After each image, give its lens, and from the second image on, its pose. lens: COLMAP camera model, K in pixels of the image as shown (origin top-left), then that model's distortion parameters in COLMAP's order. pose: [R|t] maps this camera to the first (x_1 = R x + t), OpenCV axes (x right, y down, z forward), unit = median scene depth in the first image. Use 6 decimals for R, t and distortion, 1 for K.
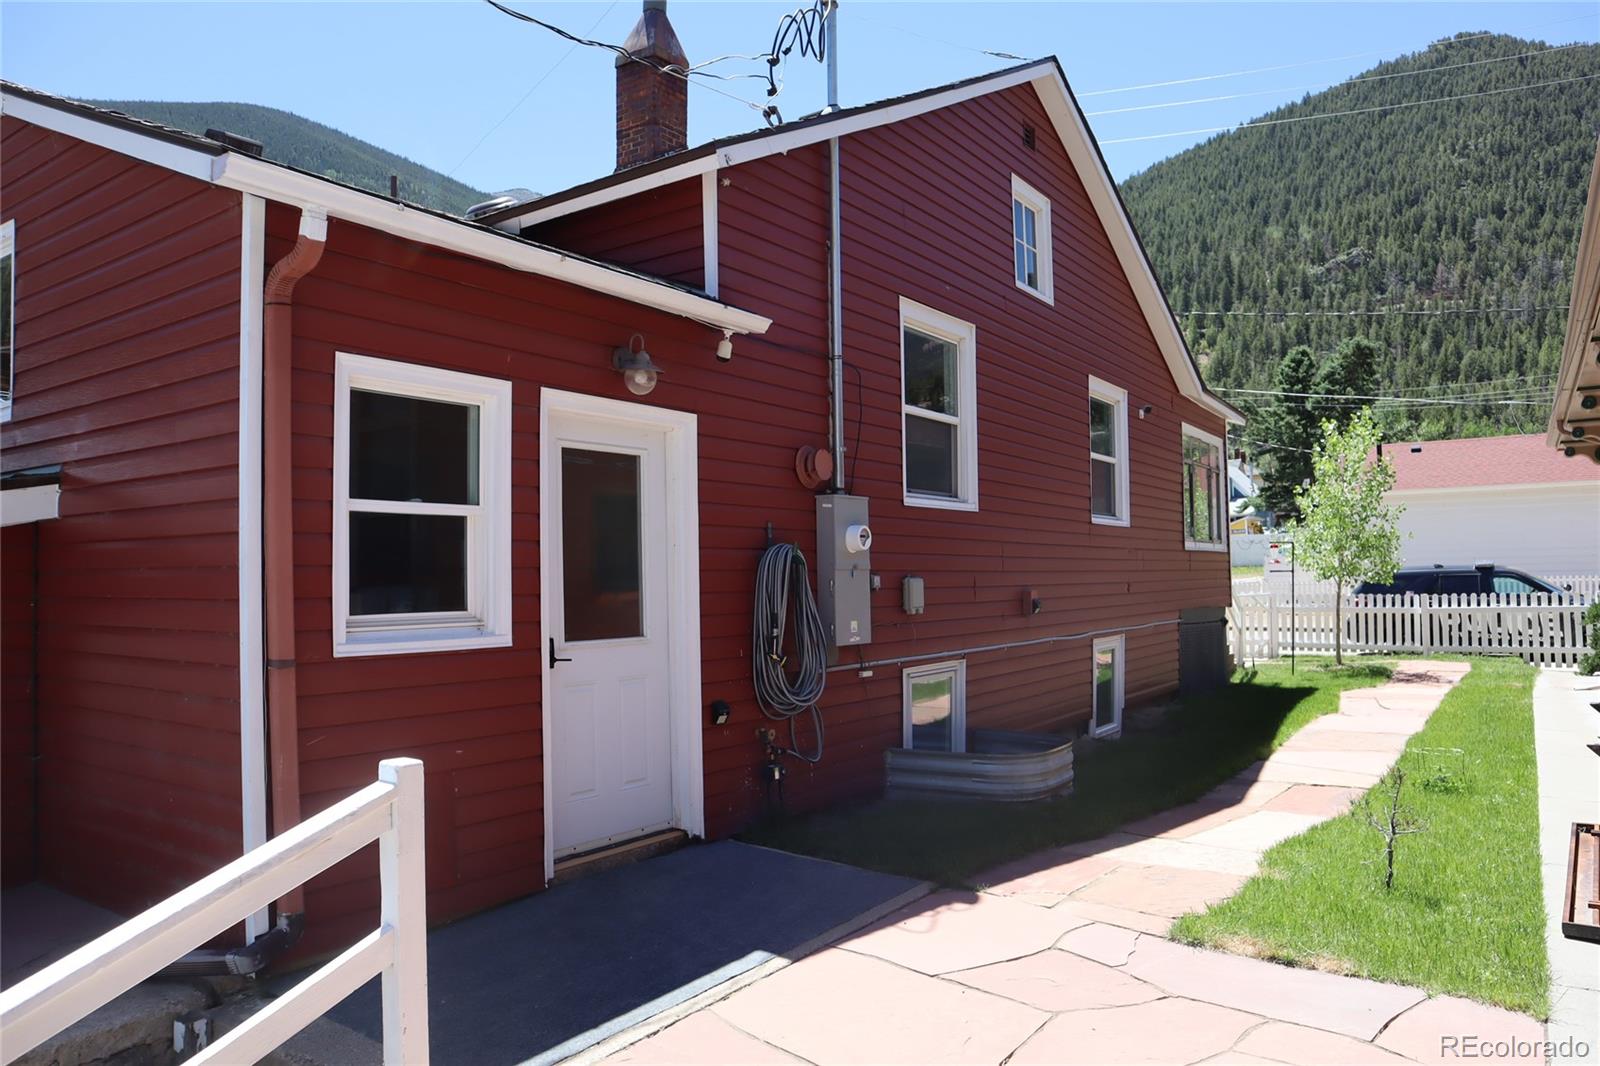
lens RADIAL K [[1115.4, 0, 800.0], [0, 1115.4, 533.0], [0, 0, 1]] dist [-0.129526, 0.100427]
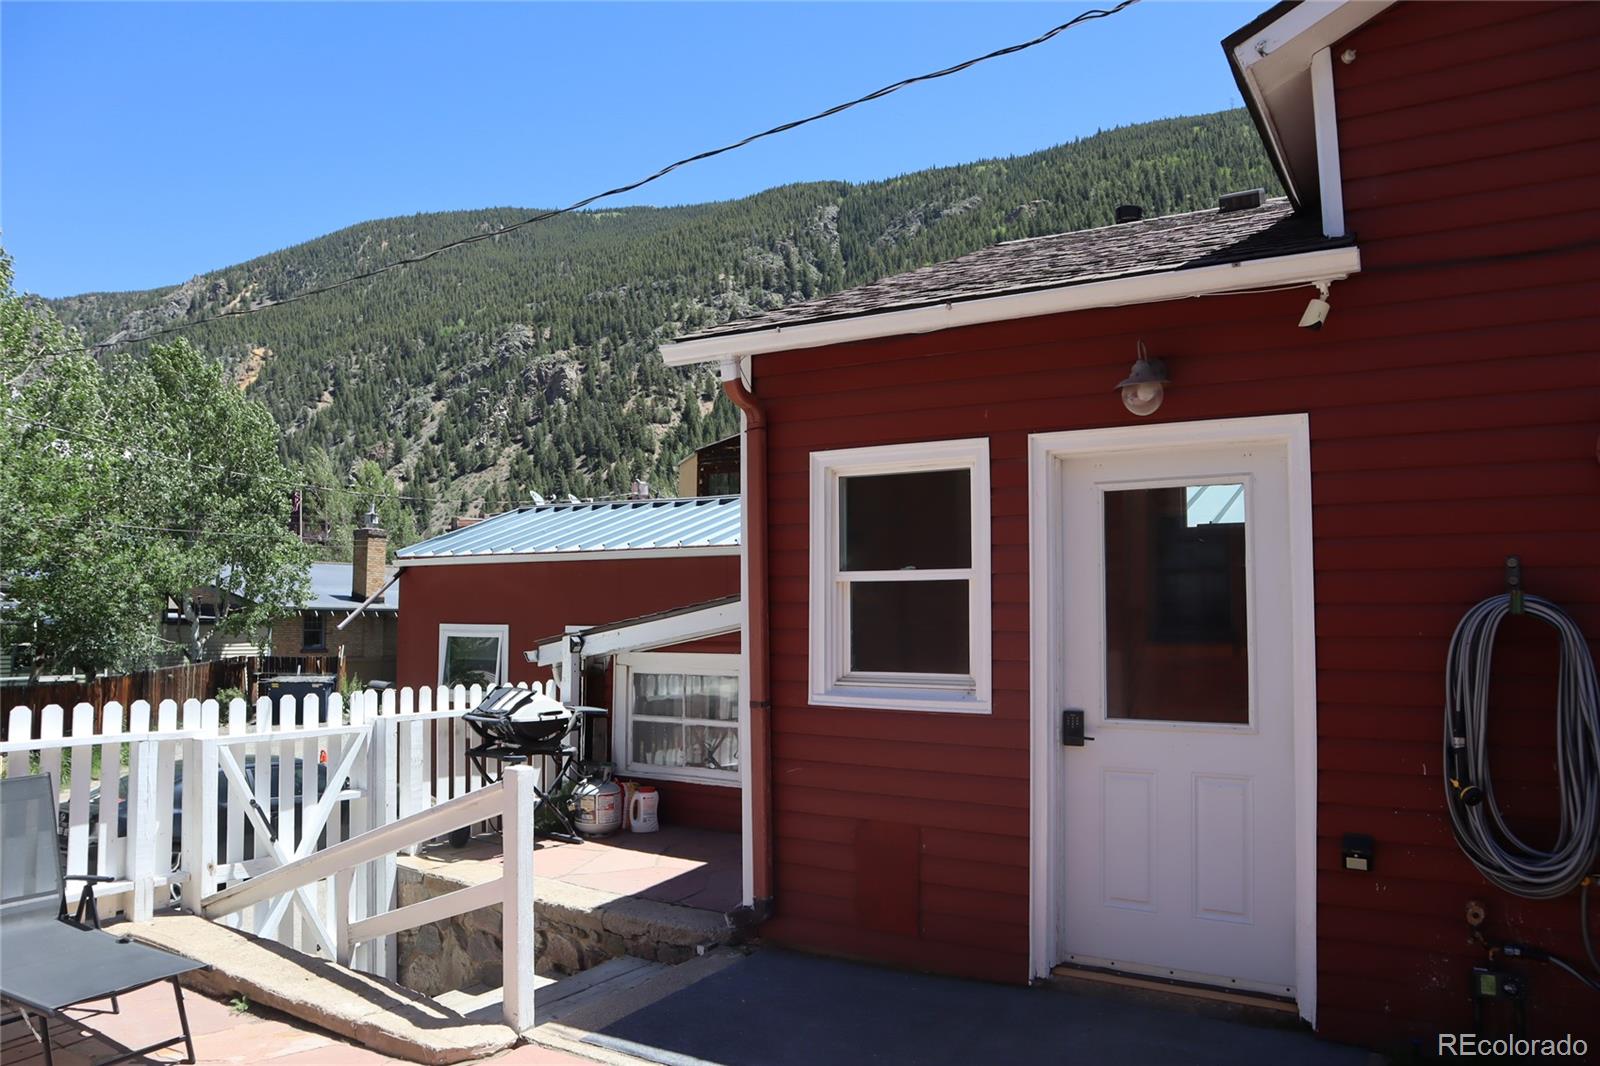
lens RADIAL K [[1115.4, 0, 800.0], [0, 1115.4, 533.0], [0, 0, 1]] dist [-0.129526, 0.100427]
pose [[0.062984, -0.061748, -0.996102, 0.667178], [0.035257, 0.997599, -0.059612, -0.002232], [0.997392, -0.031365, 0.065010, 0.751637]]
